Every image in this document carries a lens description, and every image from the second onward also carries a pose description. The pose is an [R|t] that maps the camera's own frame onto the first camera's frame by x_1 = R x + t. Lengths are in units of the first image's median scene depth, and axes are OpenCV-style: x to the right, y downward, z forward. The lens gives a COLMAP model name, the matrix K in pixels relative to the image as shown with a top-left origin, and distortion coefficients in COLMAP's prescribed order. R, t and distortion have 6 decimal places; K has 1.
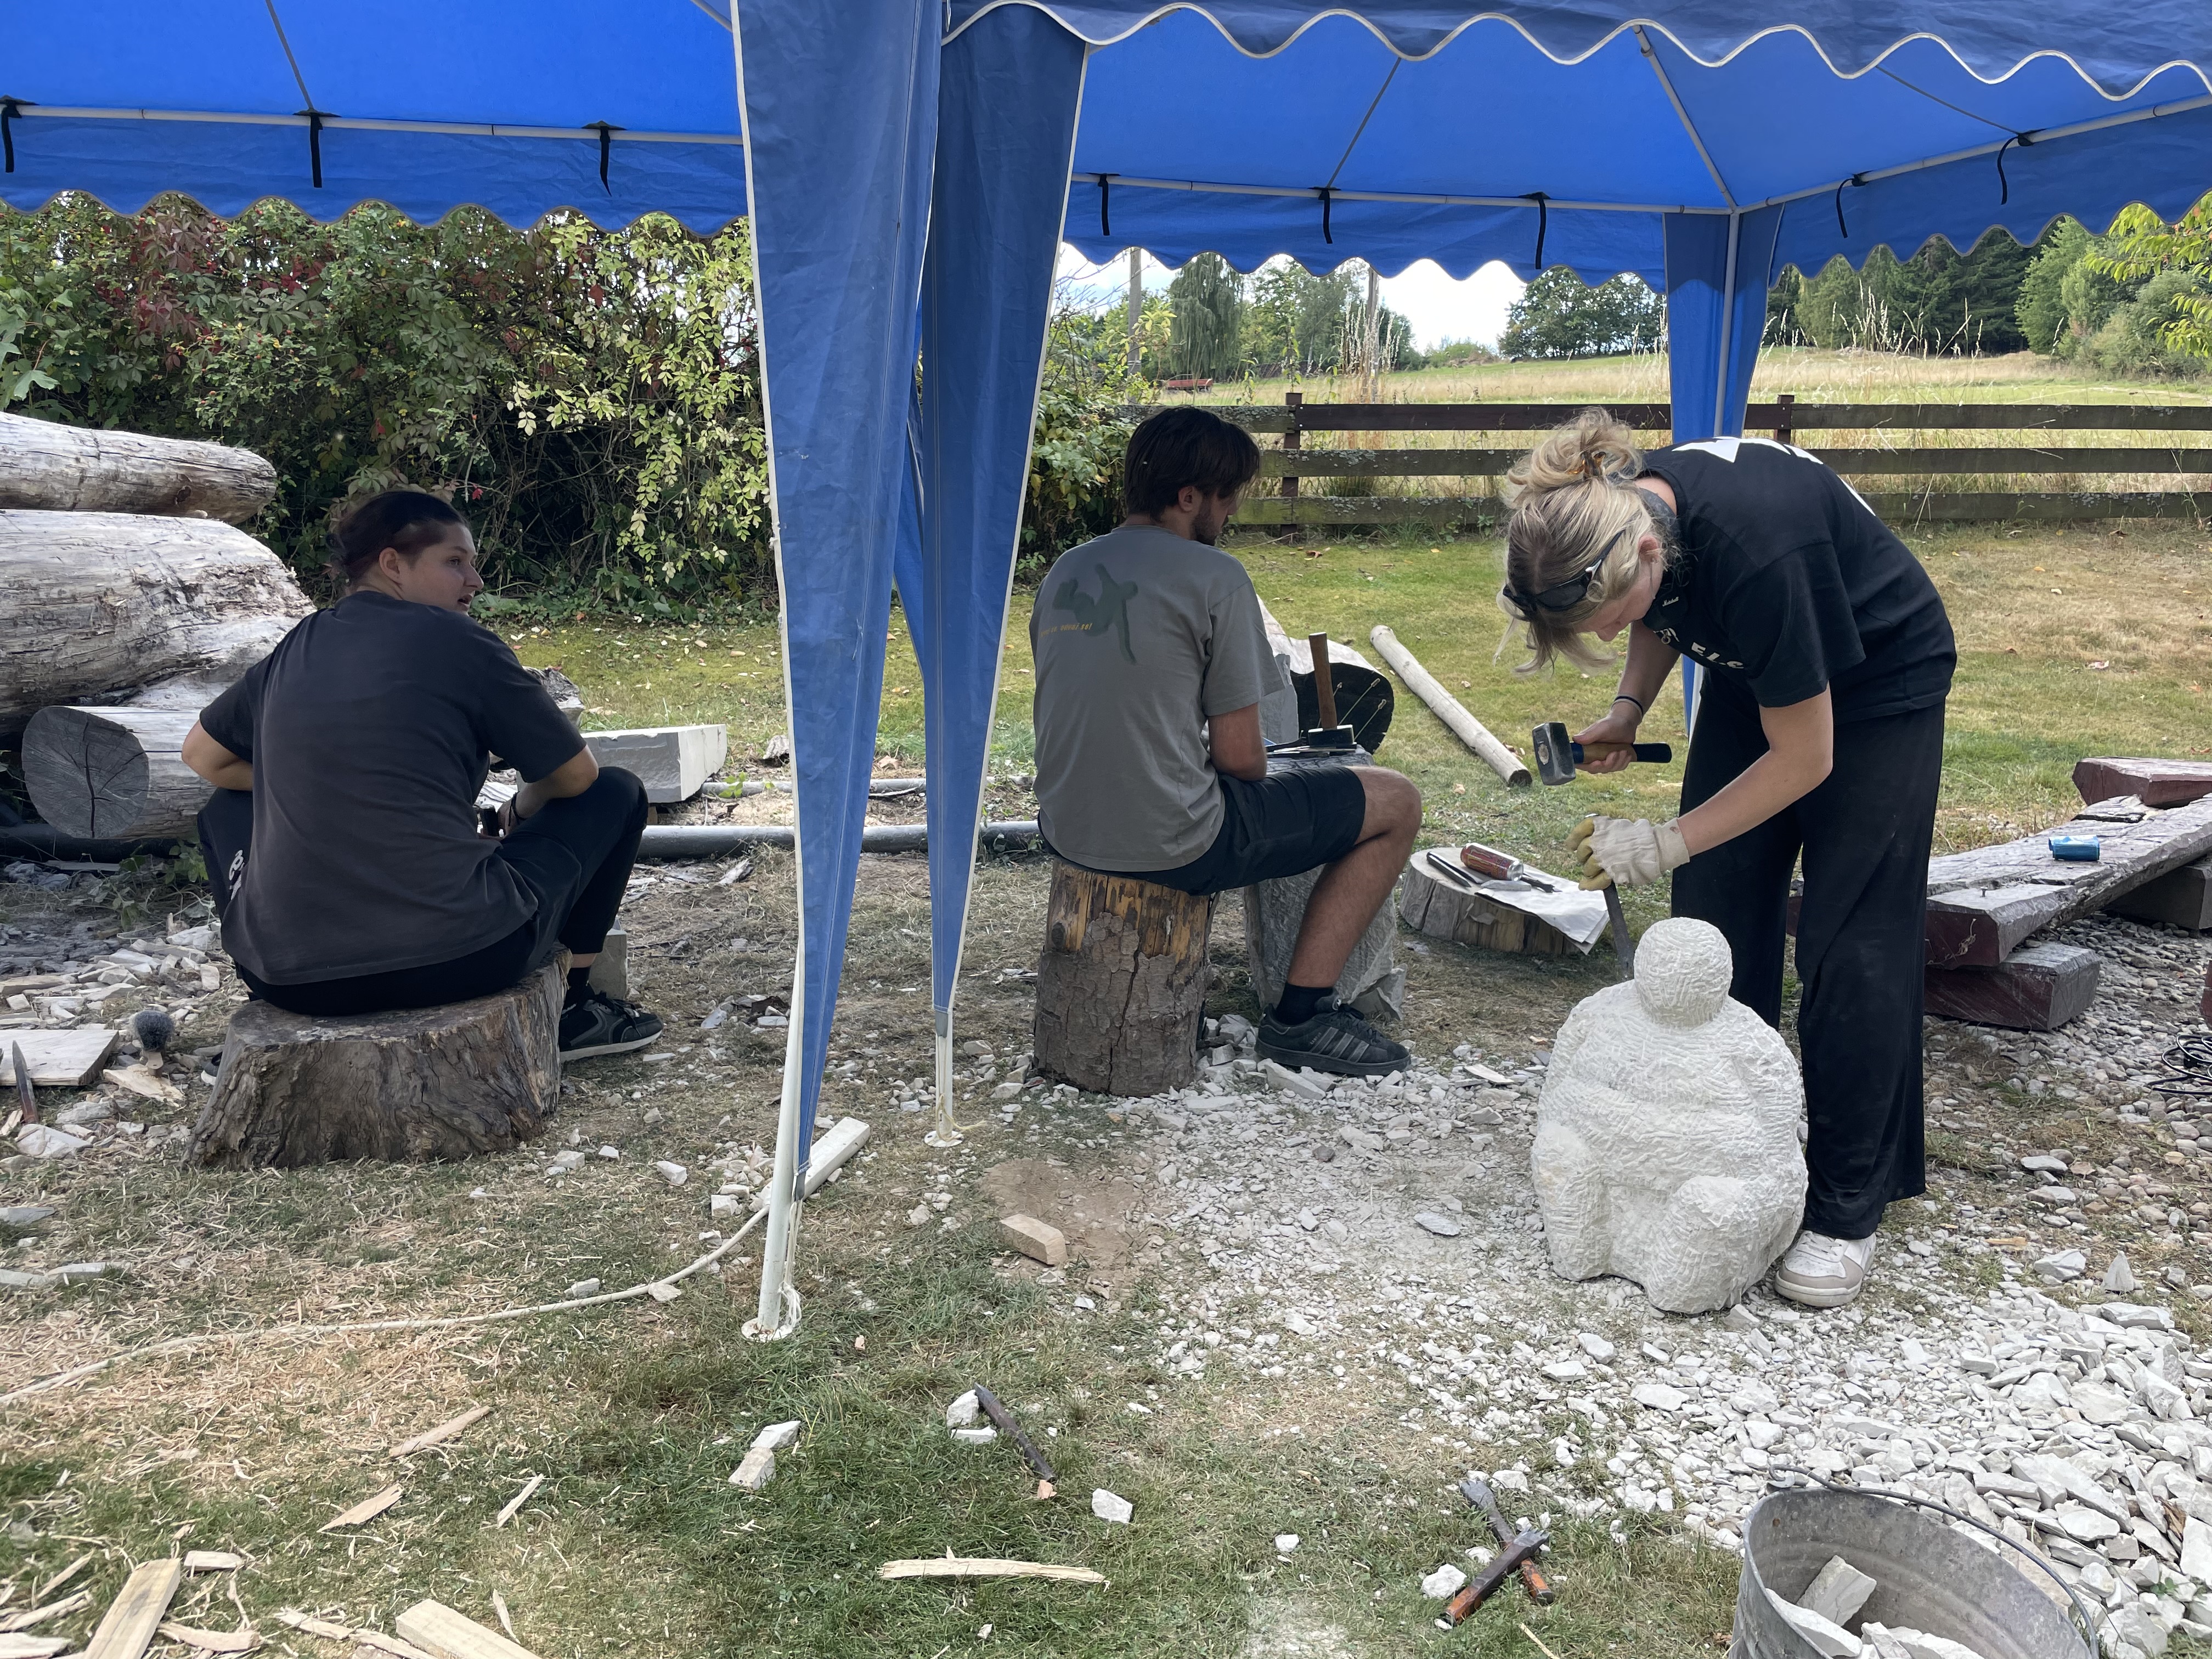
lens RADIAL K [[1723.6, 0, 1106.0], [0, 1723.6, 829.5], [0, 0, 1]] dist [0.116425, -0.159242]
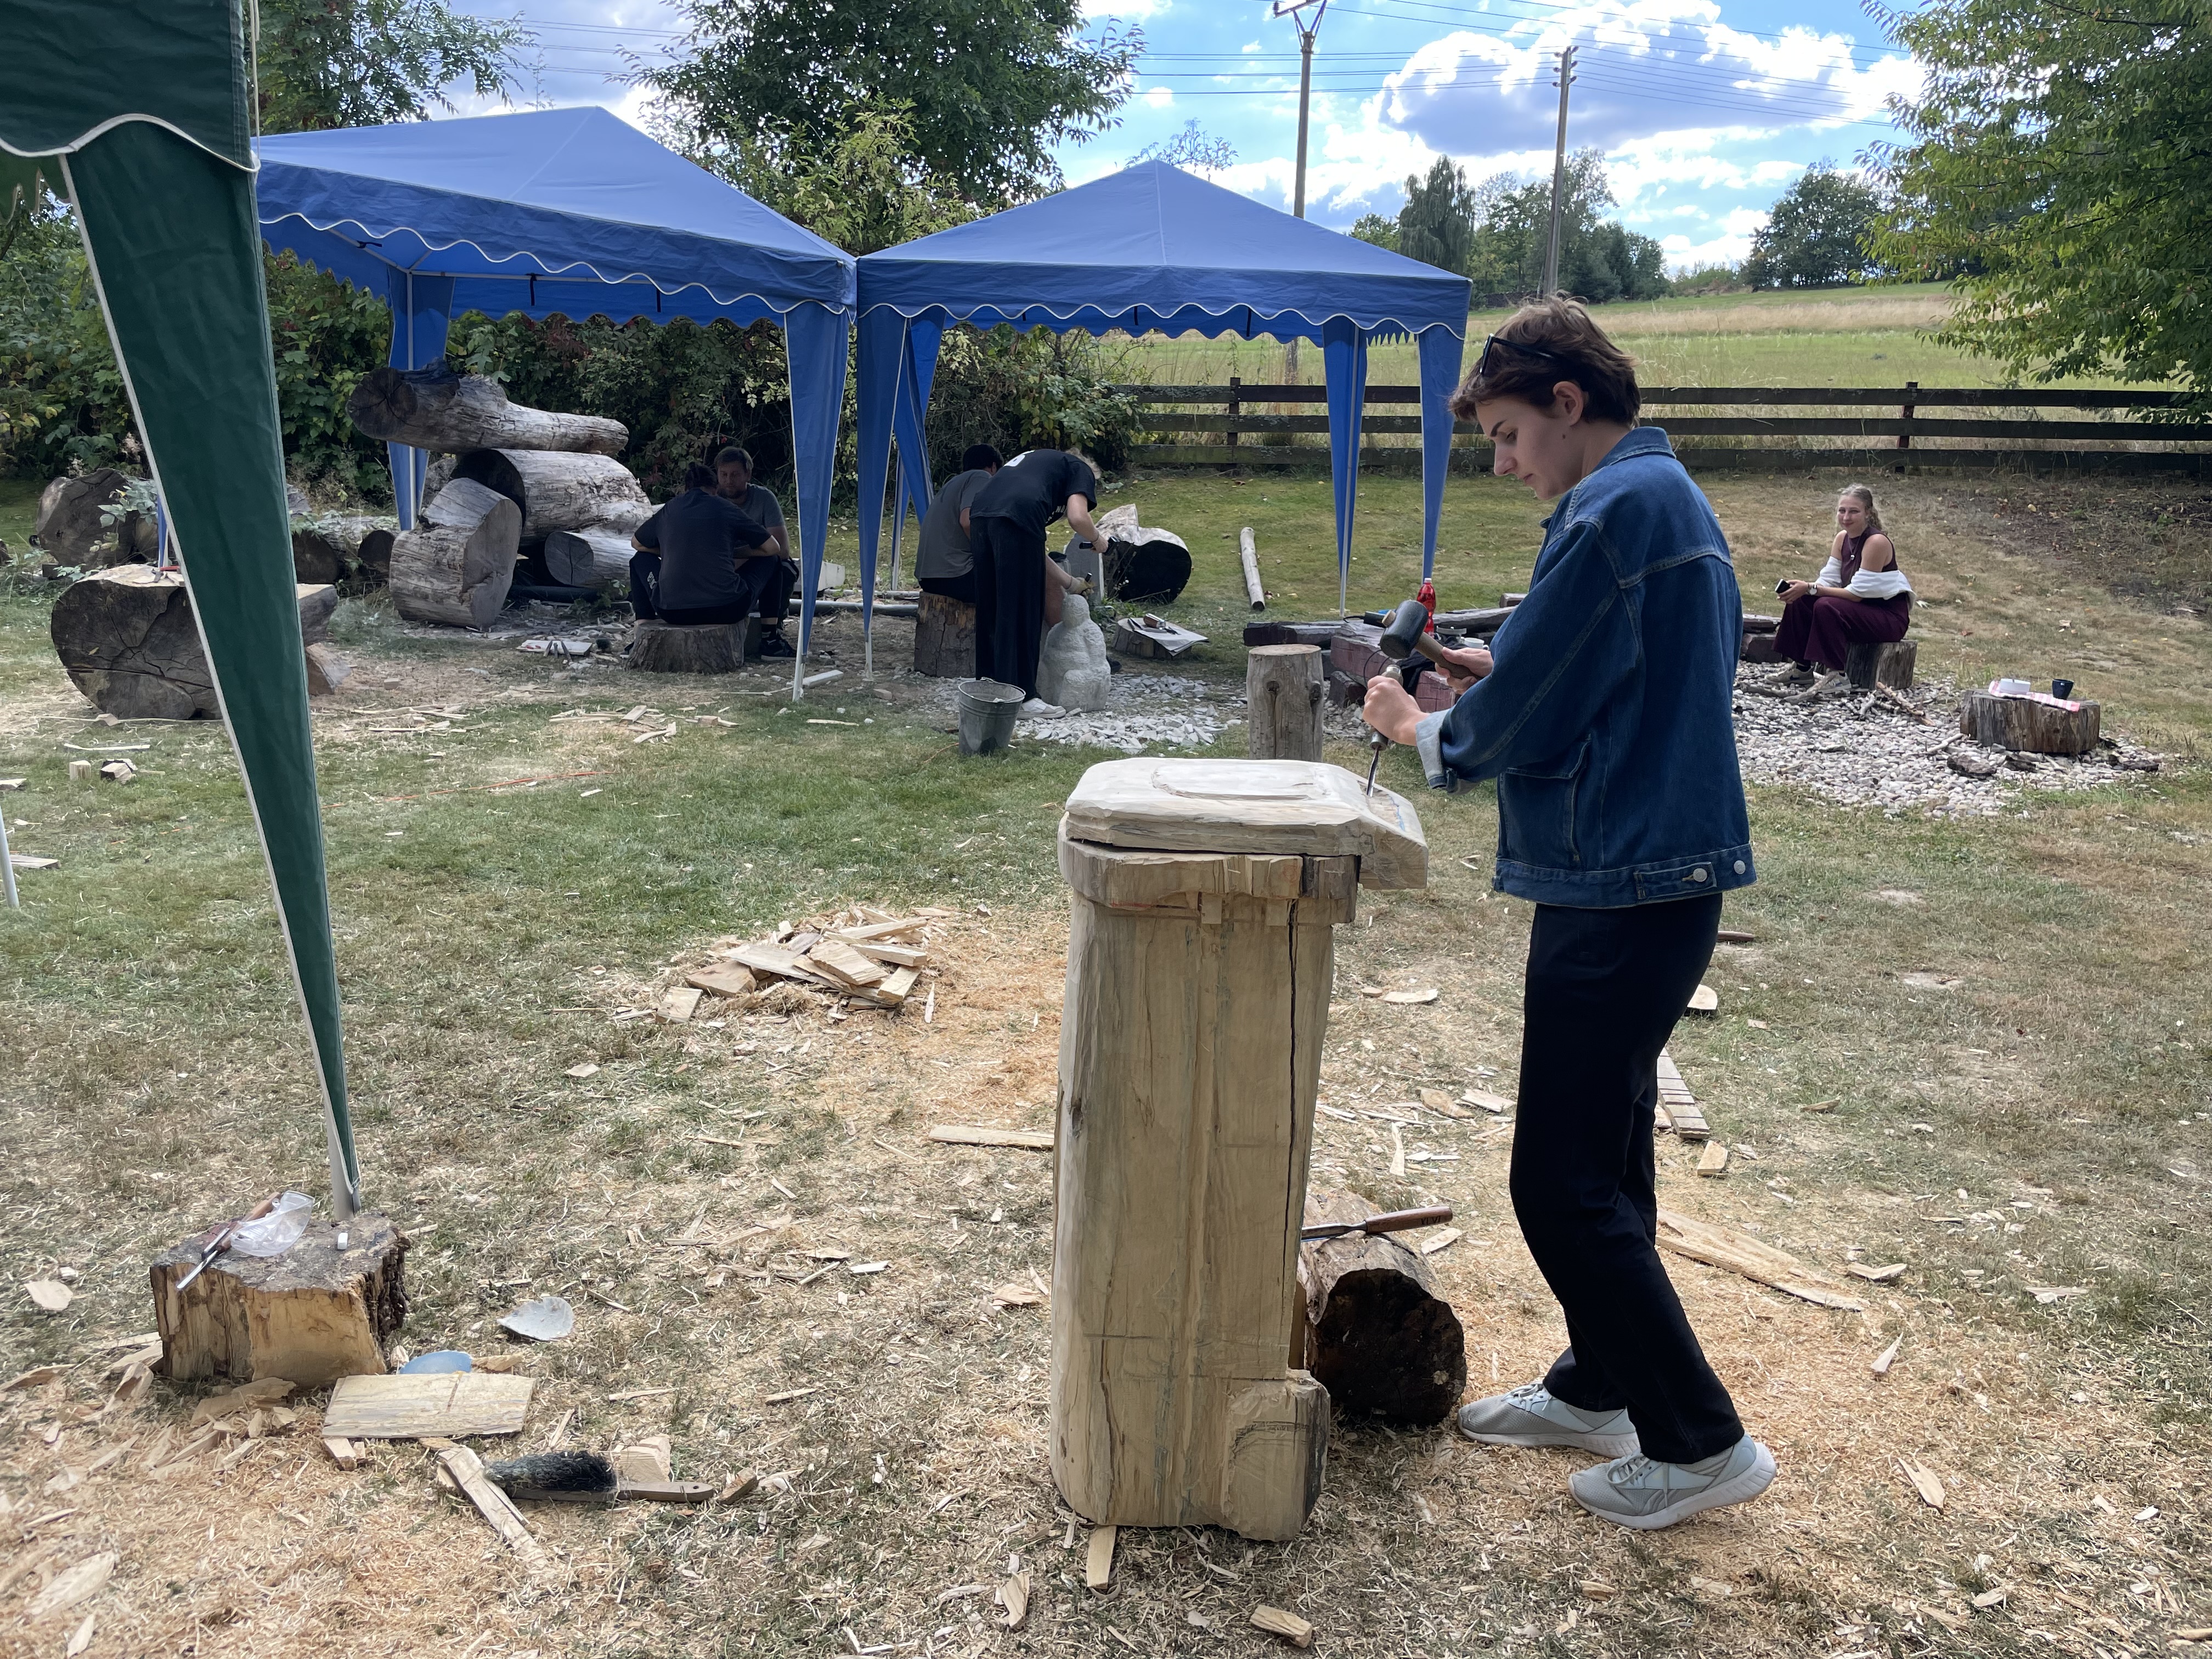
lens RADIAL K [[1723.6, 0, 1106.0], [0, 1723.6, 829.5], [0, 0, 1]] dist [0.116425, -0.159242]
pose [[0.991022, 0.042741, -0.126681, 0.278333], [-0.037690, 0.998406, 0.042006, 0.119659], [0.128274, -0.036854, 0.991054, -0.750745]]
